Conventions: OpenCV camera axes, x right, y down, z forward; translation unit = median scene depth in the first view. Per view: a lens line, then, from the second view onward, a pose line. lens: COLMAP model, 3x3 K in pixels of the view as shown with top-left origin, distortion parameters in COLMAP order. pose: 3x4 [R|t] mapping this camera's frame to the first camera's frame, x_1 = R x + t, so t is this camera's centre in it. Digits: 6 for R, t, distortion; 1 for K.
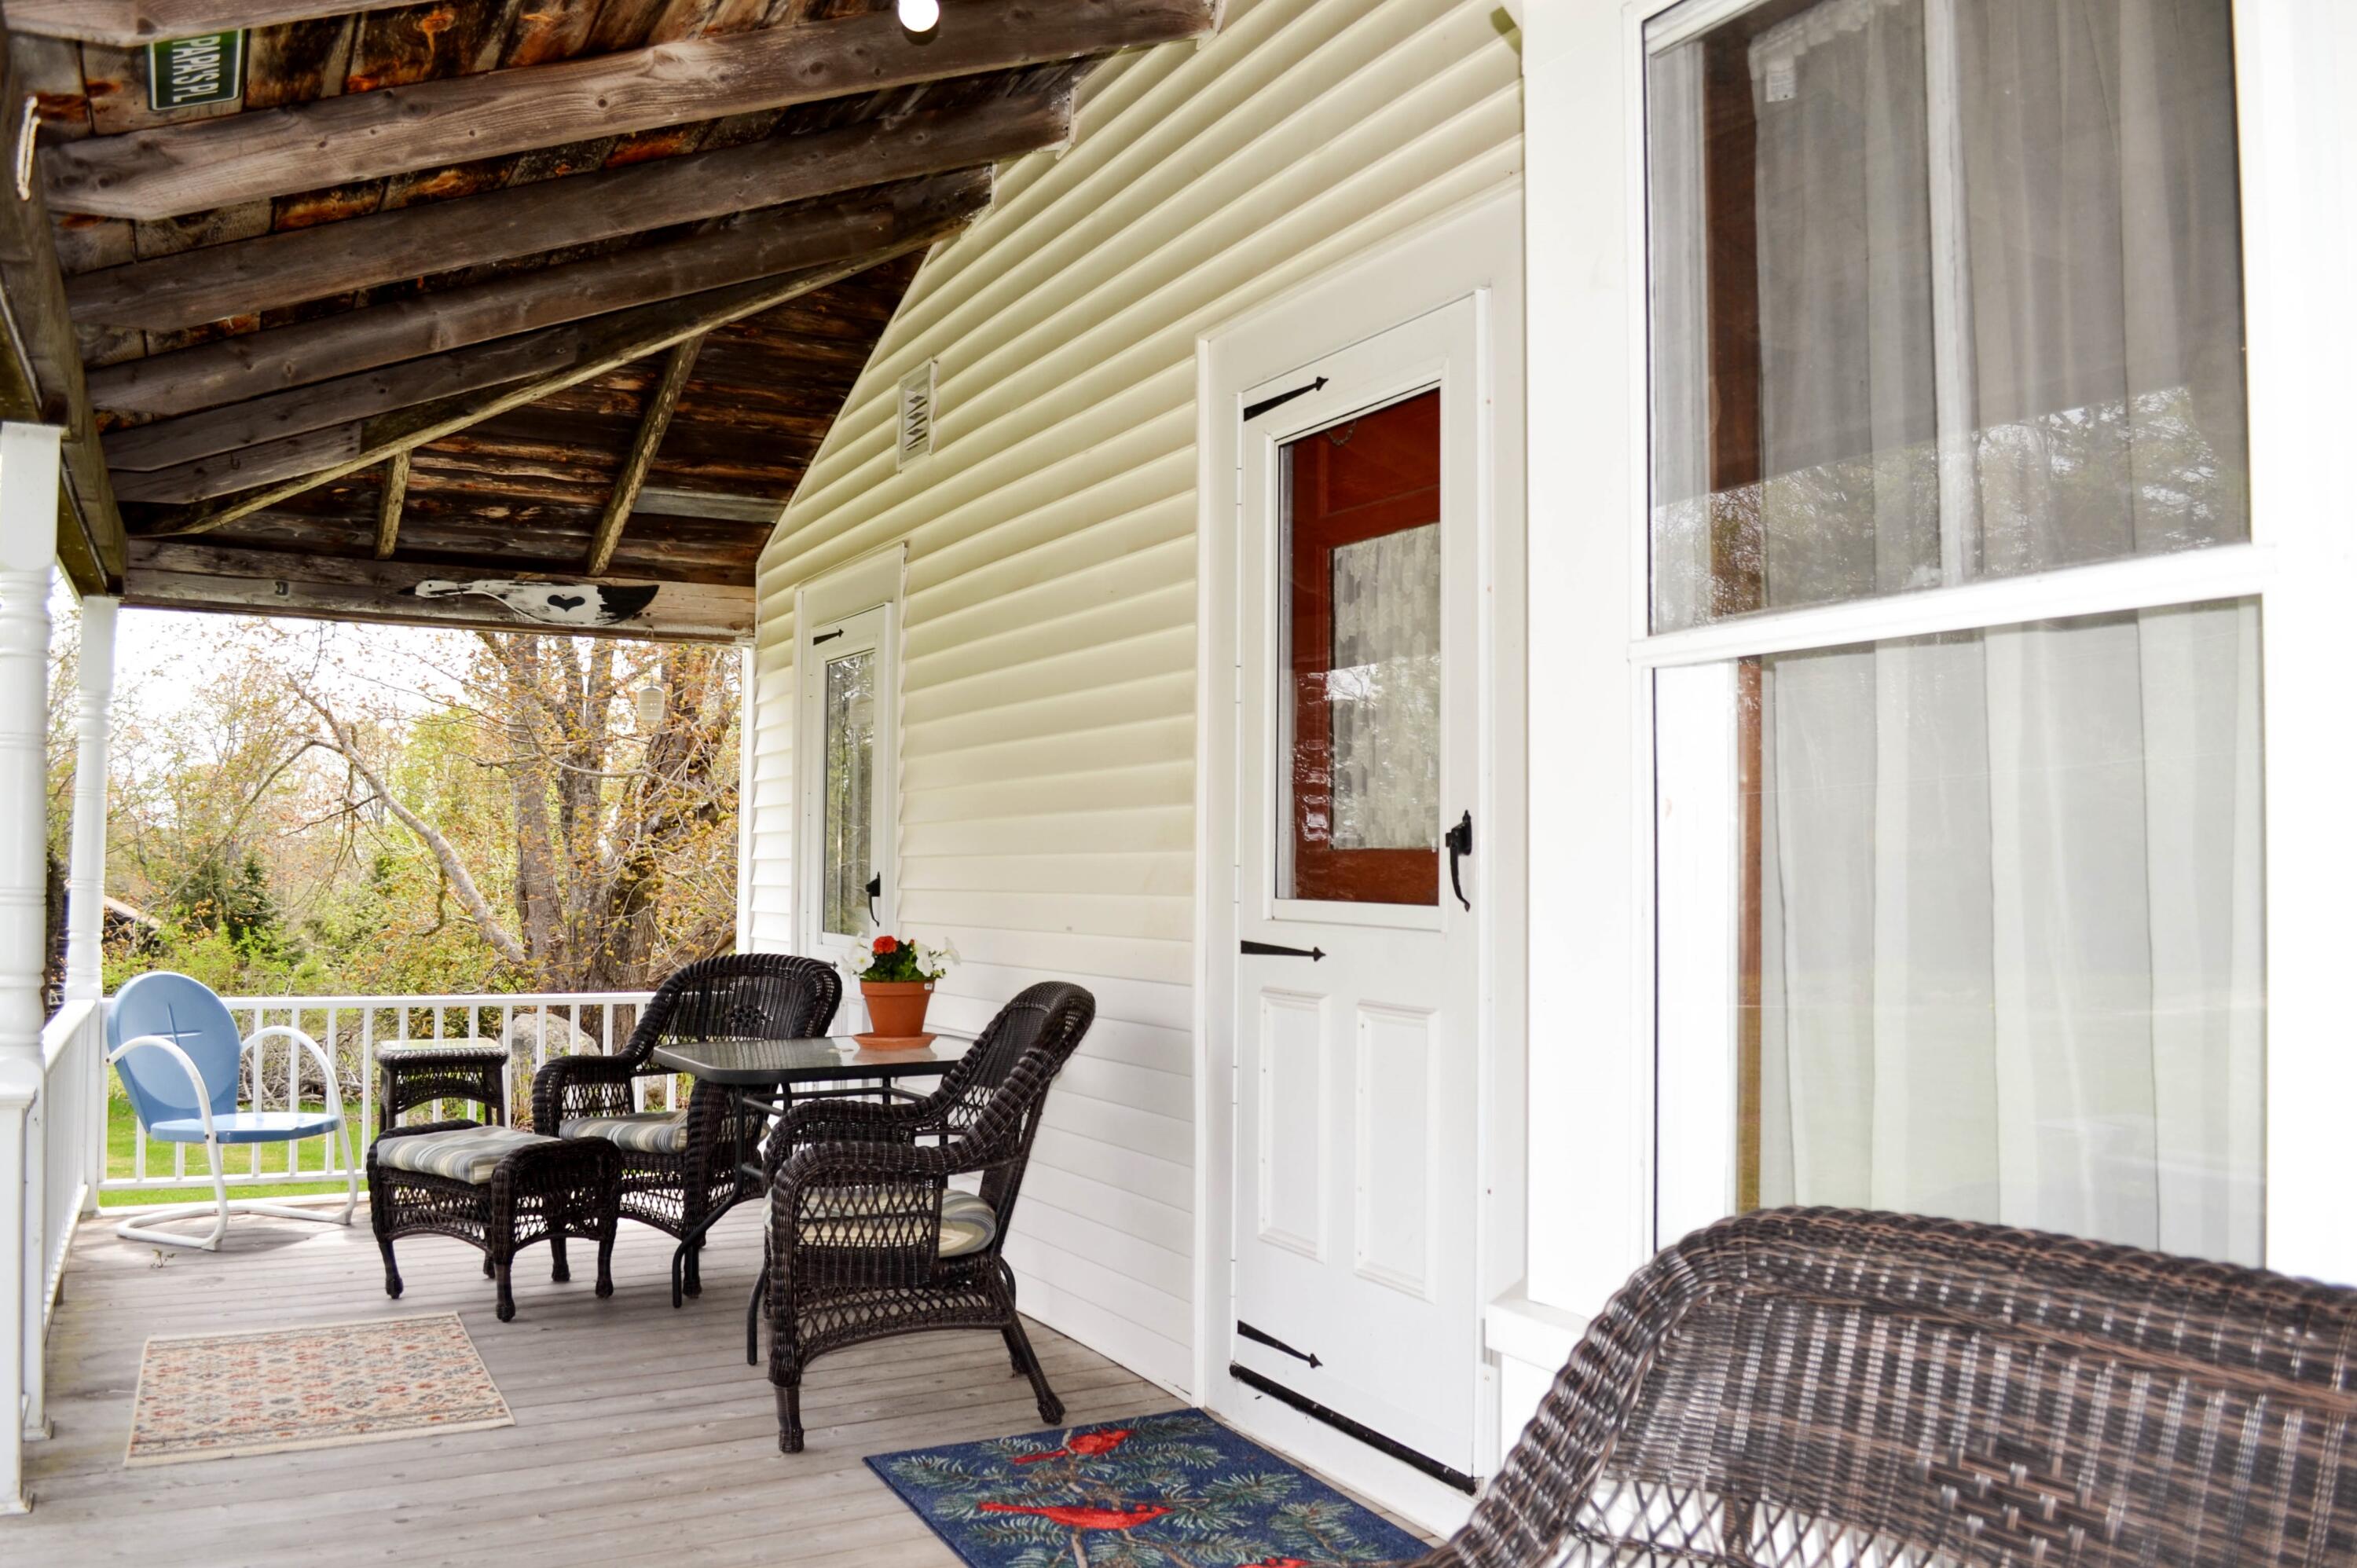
lens RADIAL K [[1882.1, 0, 1172.5], [0, 1882.1, 787.3], [0, 0, 1]] dist [-0.078756, 0.008185]
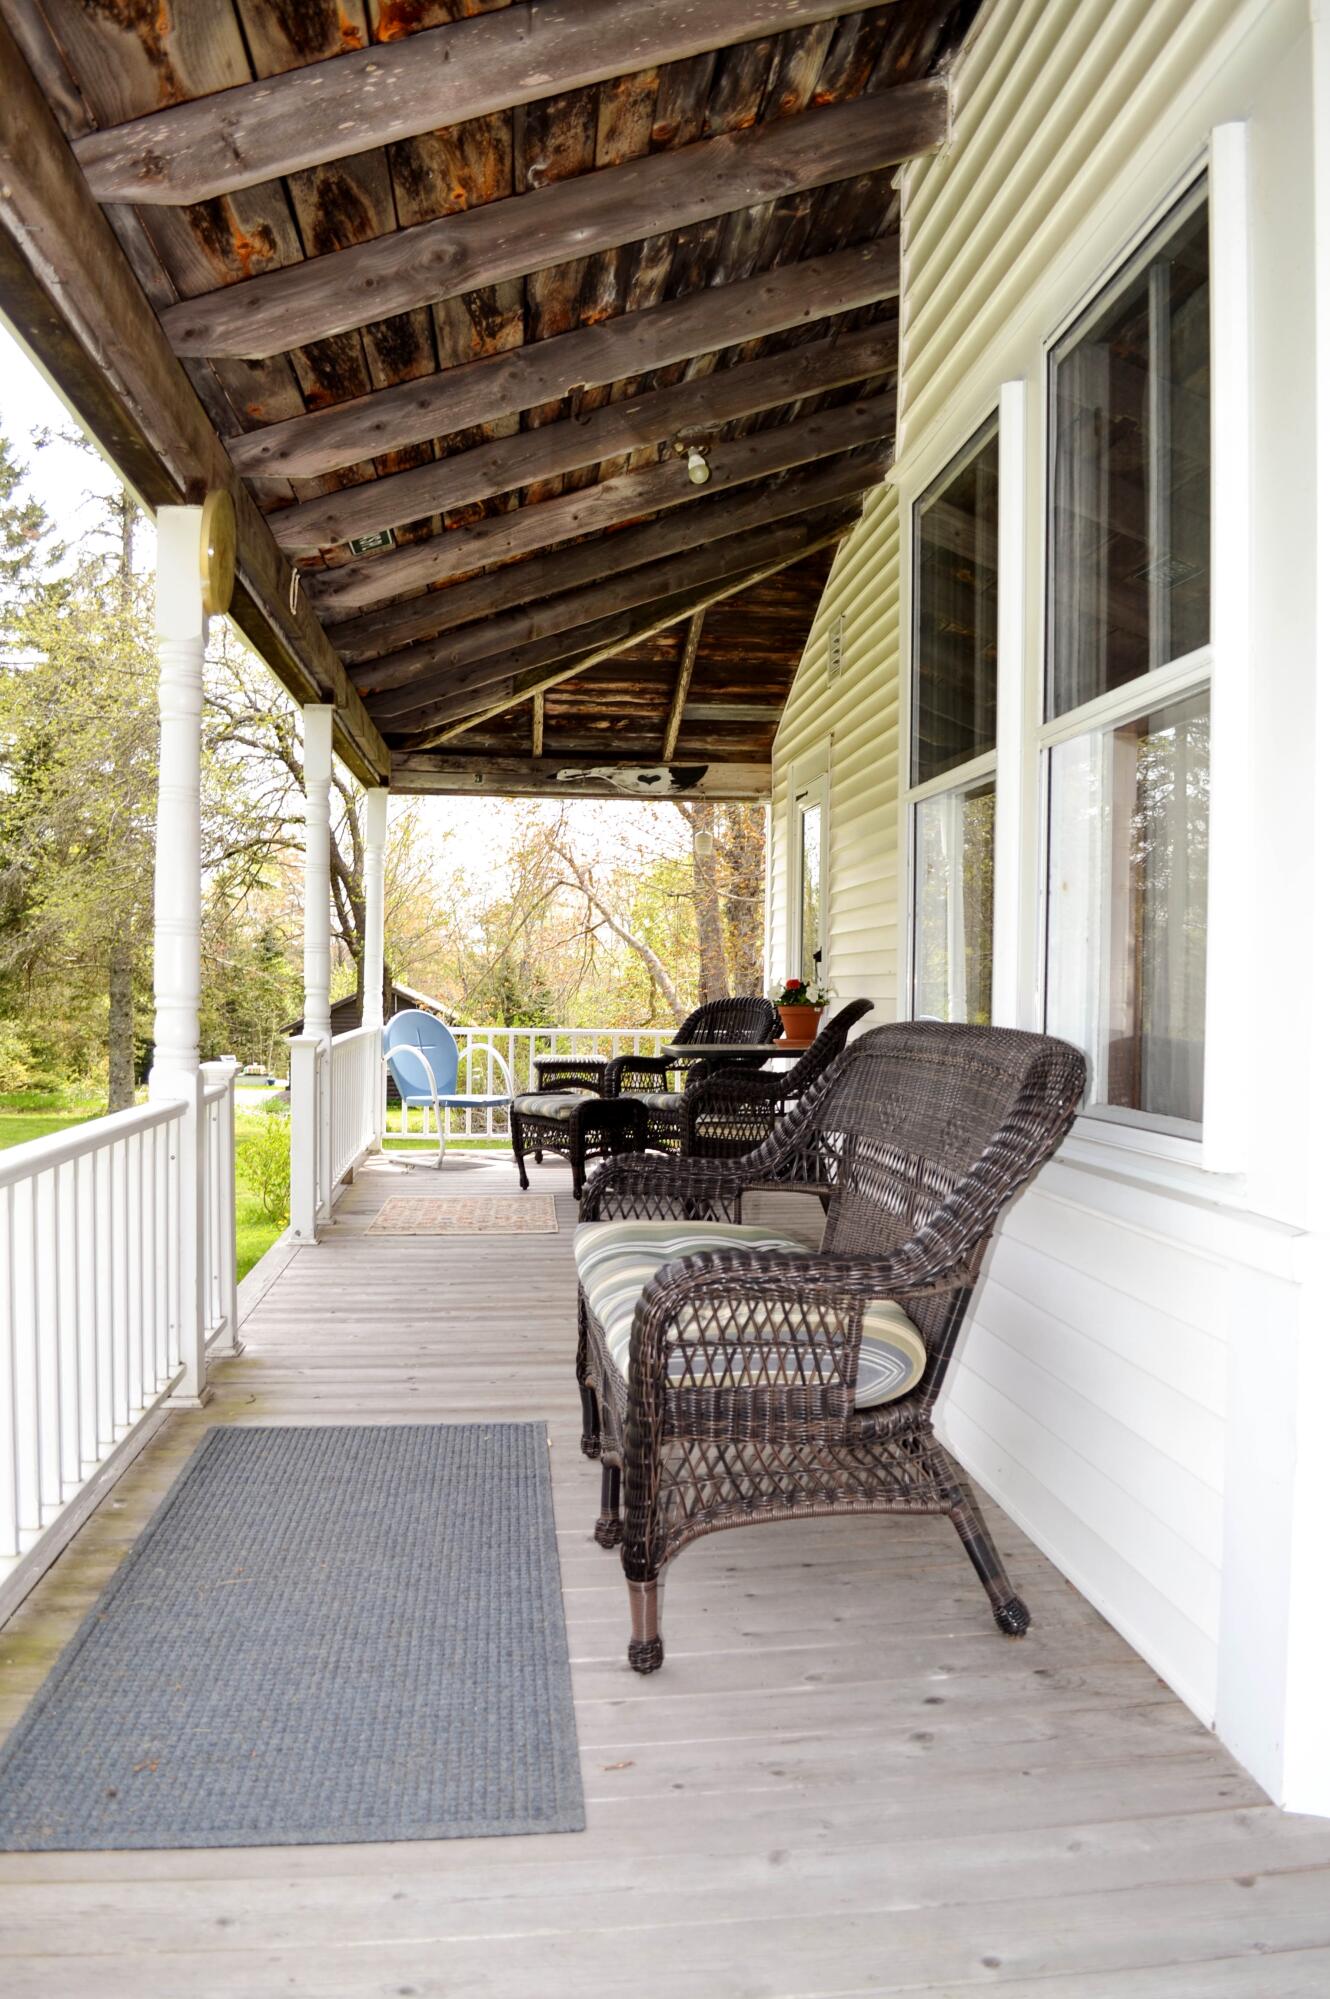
lens RADIAL K [[1596.3, 0, 669.6], [0, 1596.3, 998.2], [0, 0, 1]] dist [-0.078756, 0.008185]
pose [[0.926731, 0.006470, -0.375671, 0.214422], [0.012579, 0.998757, 0.048230, 0.021582], [0.375516, -0.049422, 0.925497, -0.262466]]
